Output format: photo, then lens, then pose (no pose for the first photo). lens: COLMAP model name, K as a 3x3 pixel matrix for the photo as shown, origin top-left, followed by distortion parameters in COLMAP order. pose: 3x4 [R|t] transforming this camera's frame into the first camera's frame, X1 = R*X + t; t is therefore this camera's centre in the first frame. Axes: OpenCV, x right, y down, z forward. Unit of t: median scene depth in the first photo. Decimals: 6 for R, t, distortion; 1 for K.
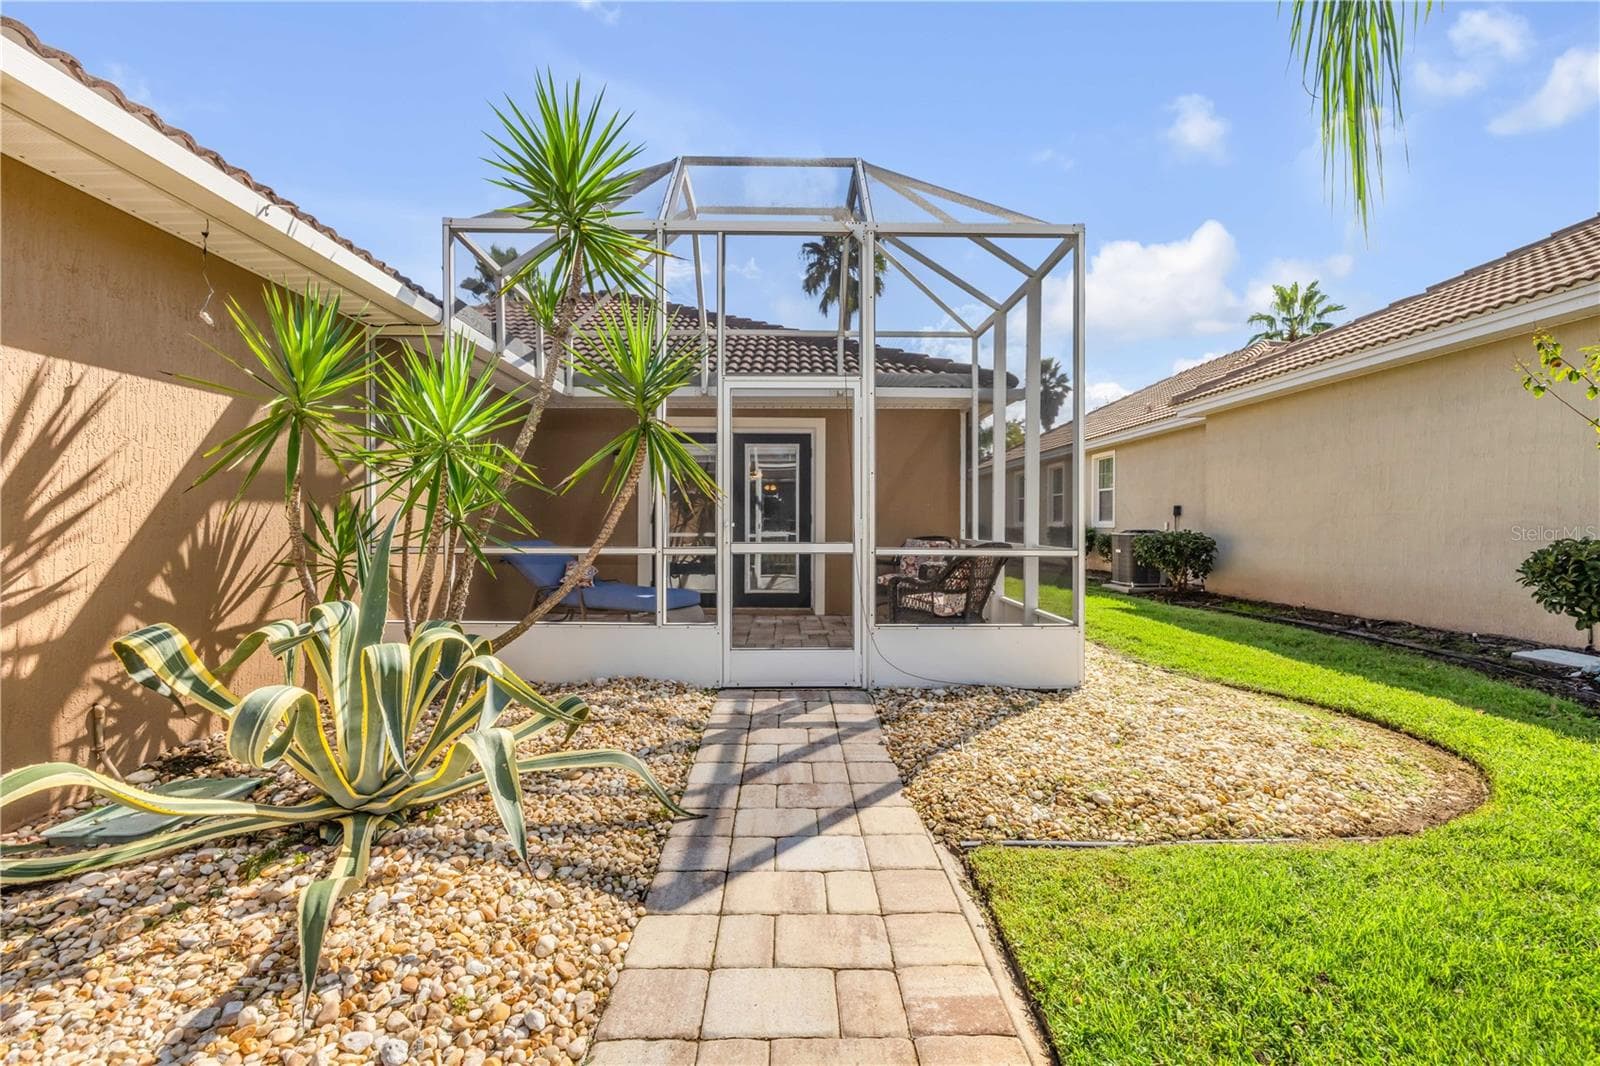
lens RADIAL K [[670.9, 0, 797.4], [0, 670.9, 532.9], [0, 0, 1]] dist [-0.000555, -0.000156]
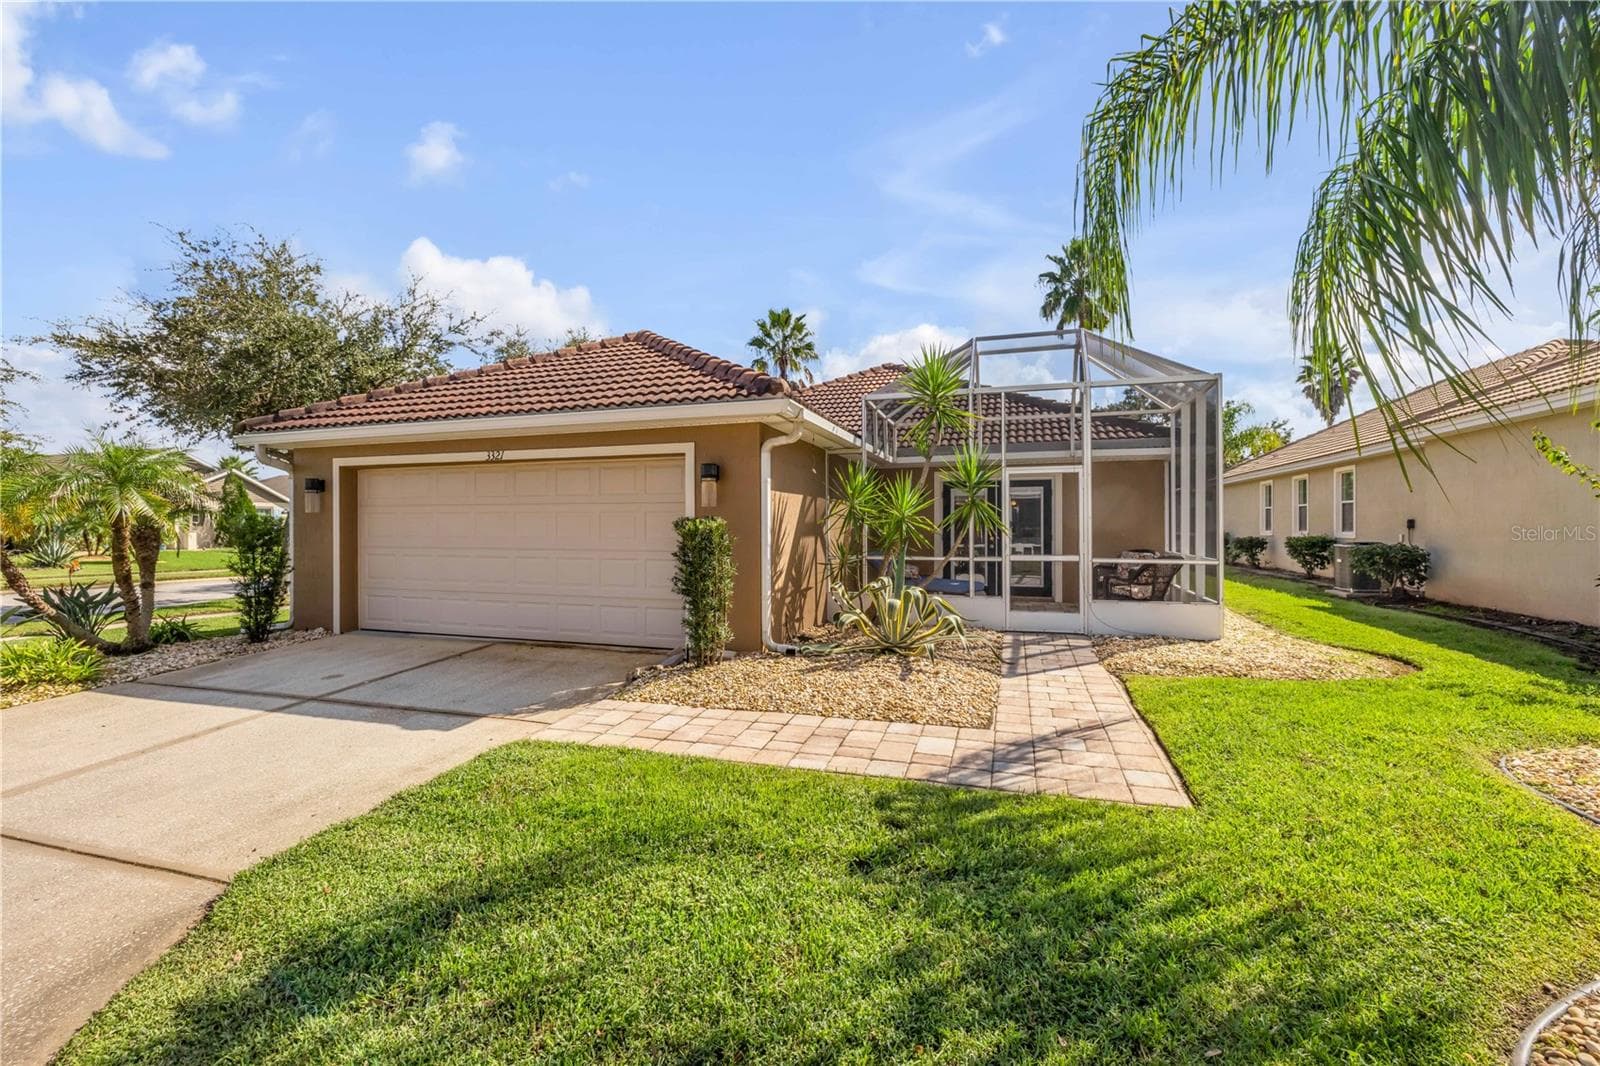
lens RADIAL K [[688.5, 0, 797.9], [0, 688.5, 539.1], [0, 0, 1]] dist [-0.002171, -0.000272]
pose [[0.948122, -0.001263, -0.317905, -0.029514], [0.001744, 0.999998, 0.001227, -0.020726], [0.317903, -0.001718, 0.948122, -0.633693]]
